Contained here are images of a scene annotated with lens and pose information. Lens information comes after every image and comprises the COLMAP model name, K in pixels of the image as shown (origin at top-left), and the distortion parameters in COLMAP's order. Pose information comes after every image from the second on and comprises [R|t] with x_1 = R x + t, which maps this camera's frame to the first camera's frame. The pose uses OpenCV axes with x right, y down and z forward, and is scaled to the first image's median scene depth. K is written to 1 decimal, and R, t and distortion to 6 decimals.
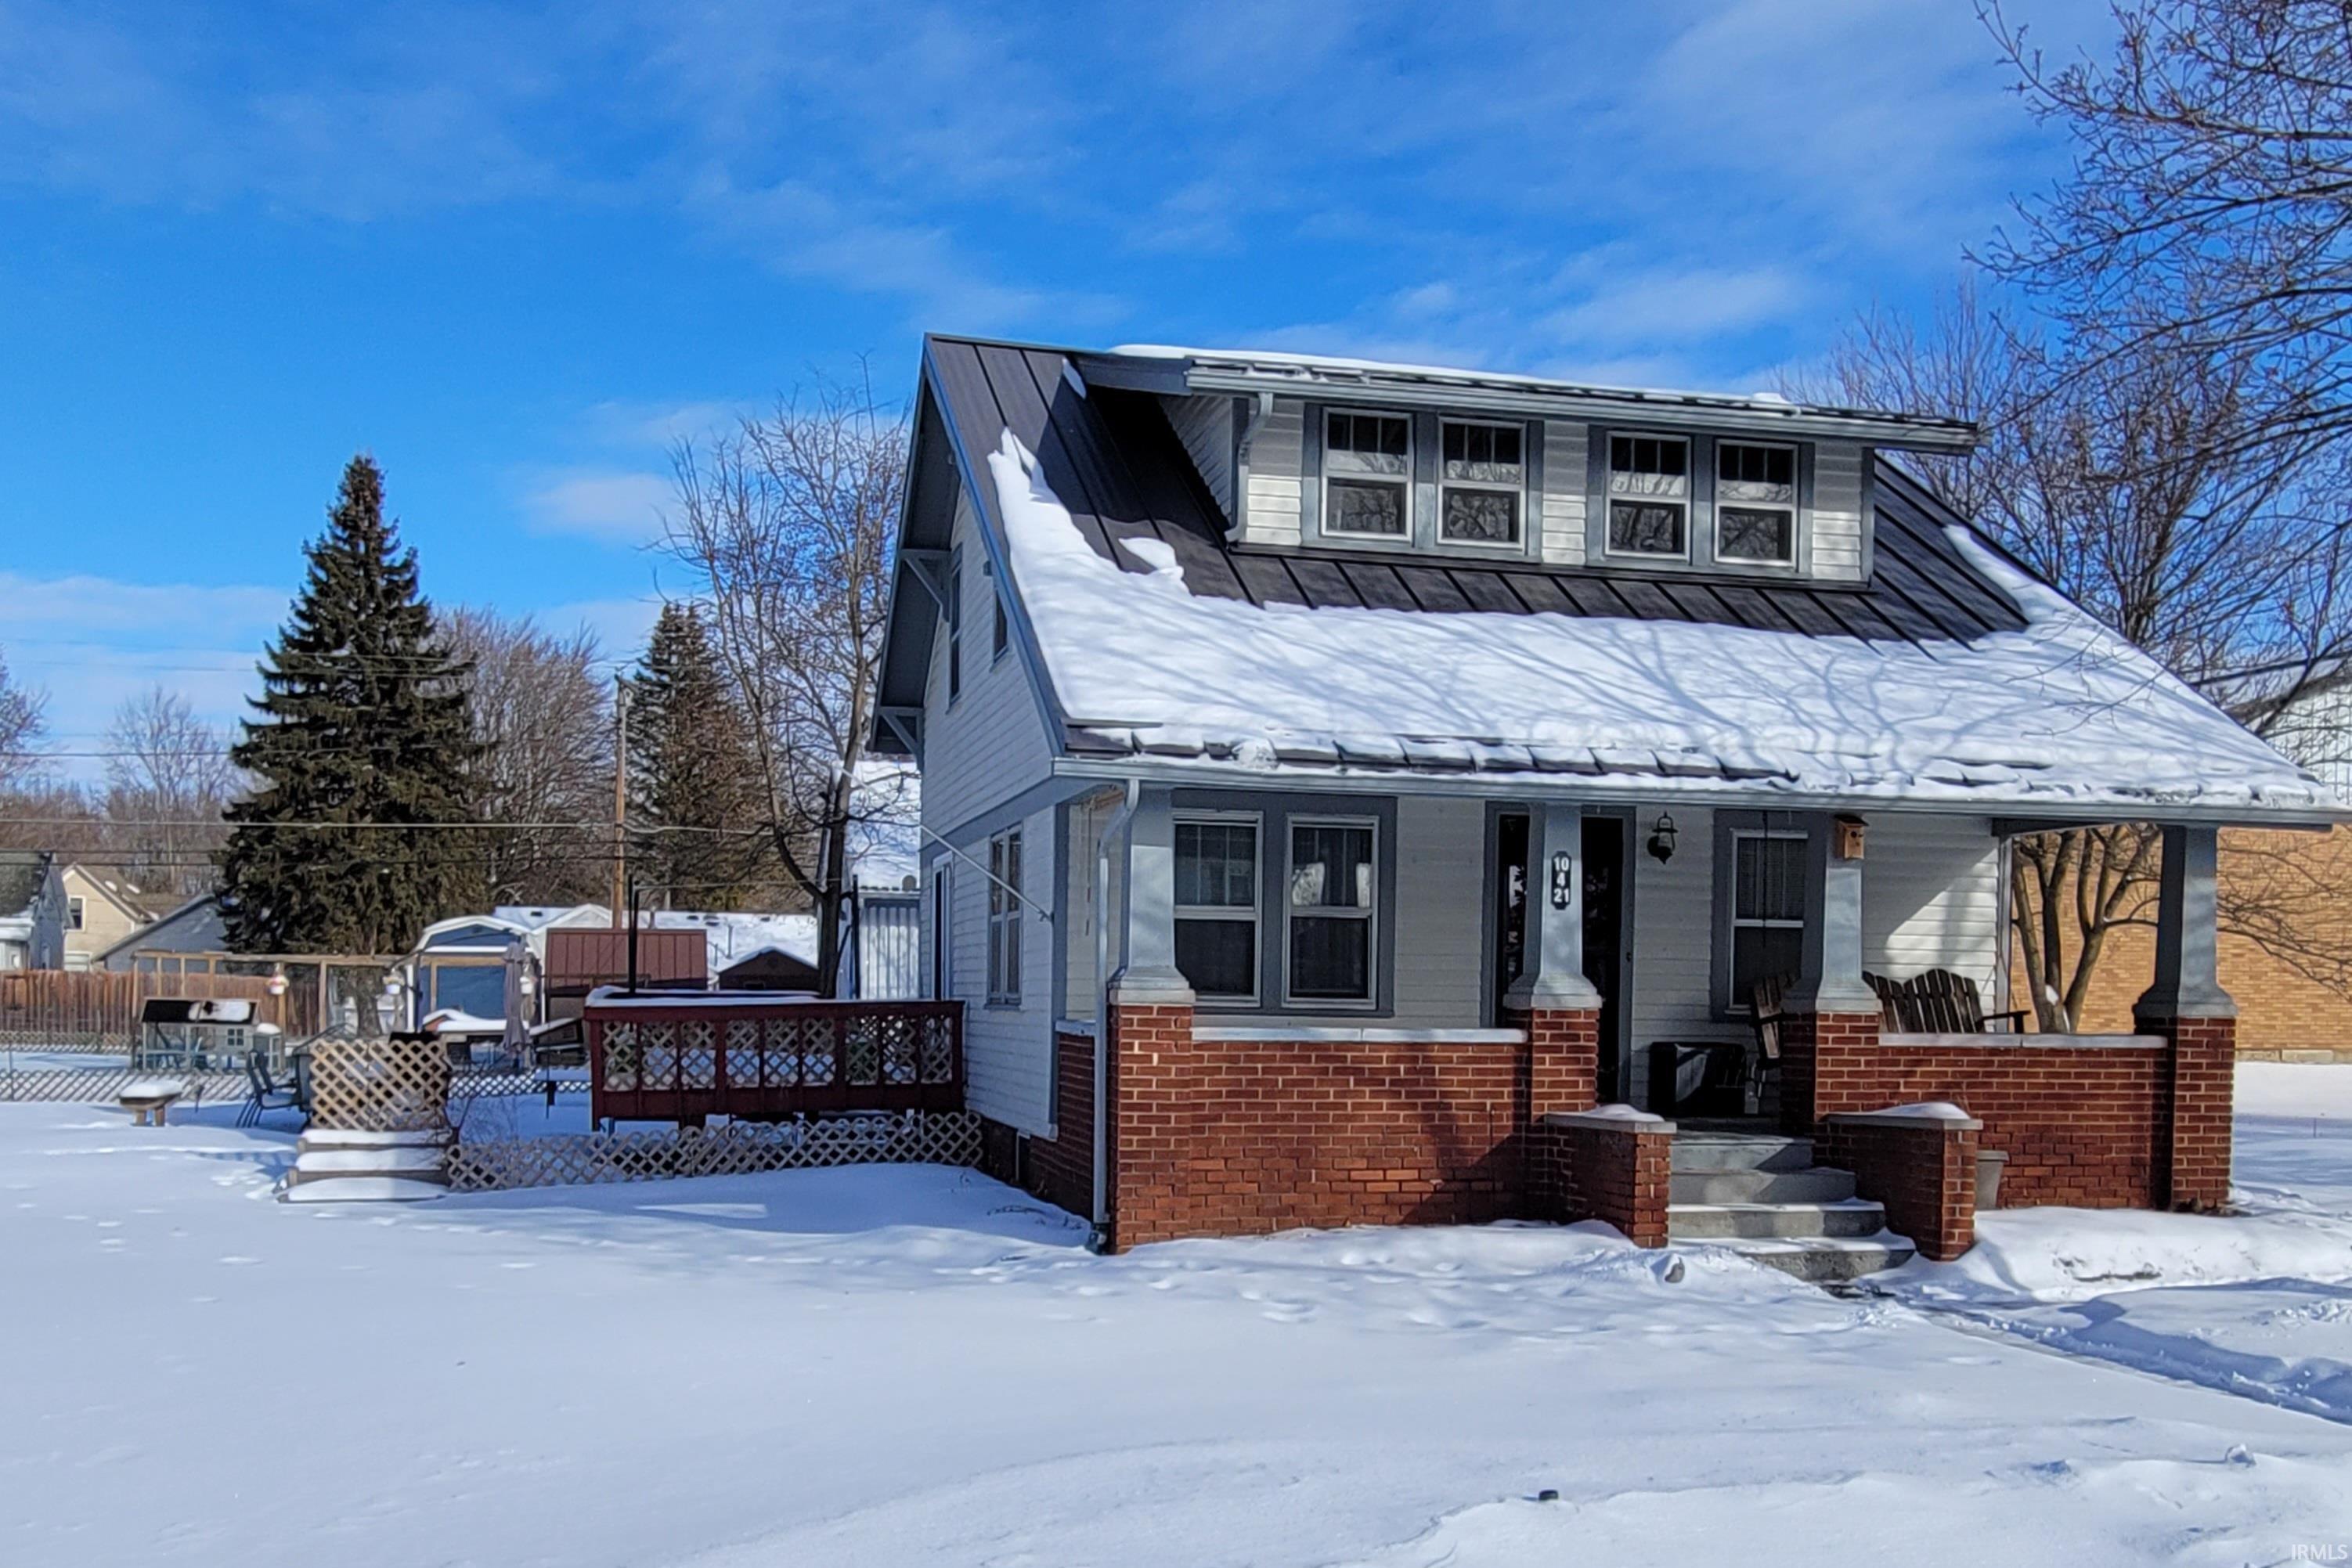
lens RADIAL K [[878.1, 0, 1175.6], [0, 878.1, 796.3], [0, 0, 1]] dist [-0.002807, 0.000805]
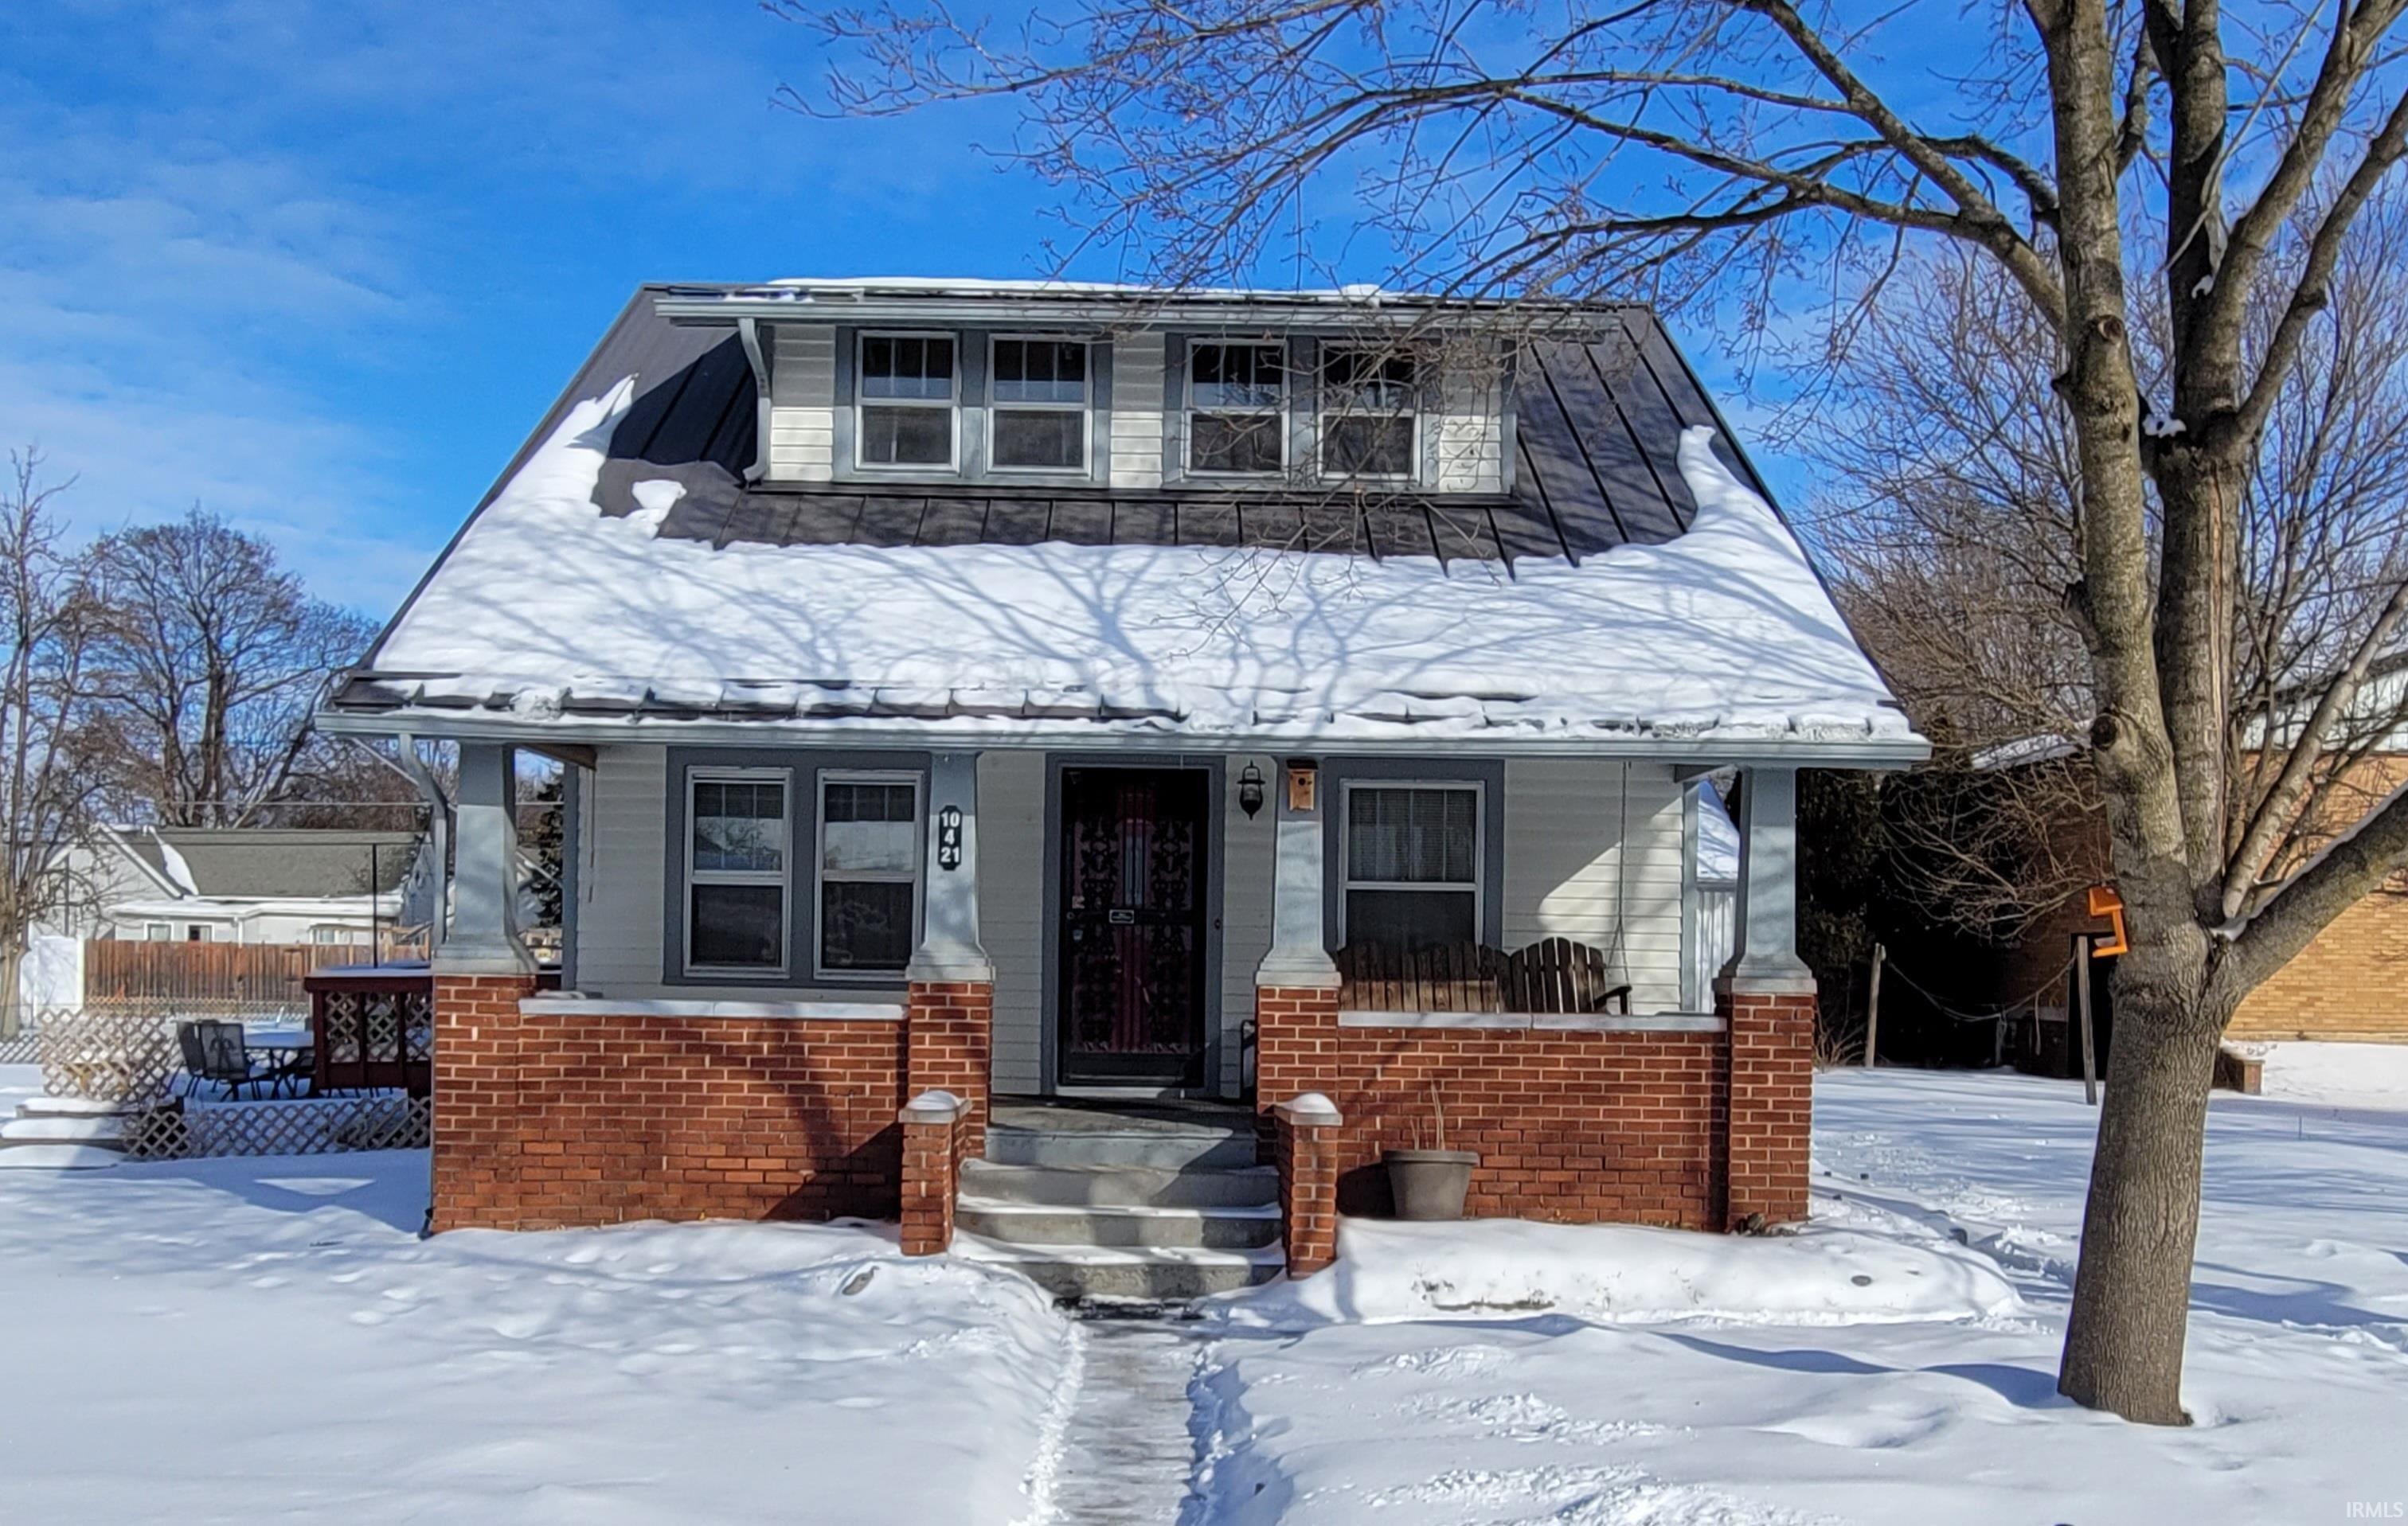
lens RADIAL K [[916.7, 0, 1204.3], [0, 916.7, 752.8], [0, 0, 1]] dist [-0.002696, 0.000354]
pose [[0.996013, -0.018576, -0.087248, 0.757881], [0.017852, 0.999799, -0.009076, 0.021502], [0.087399, 0.007482, 0.996145, 0.088498]]
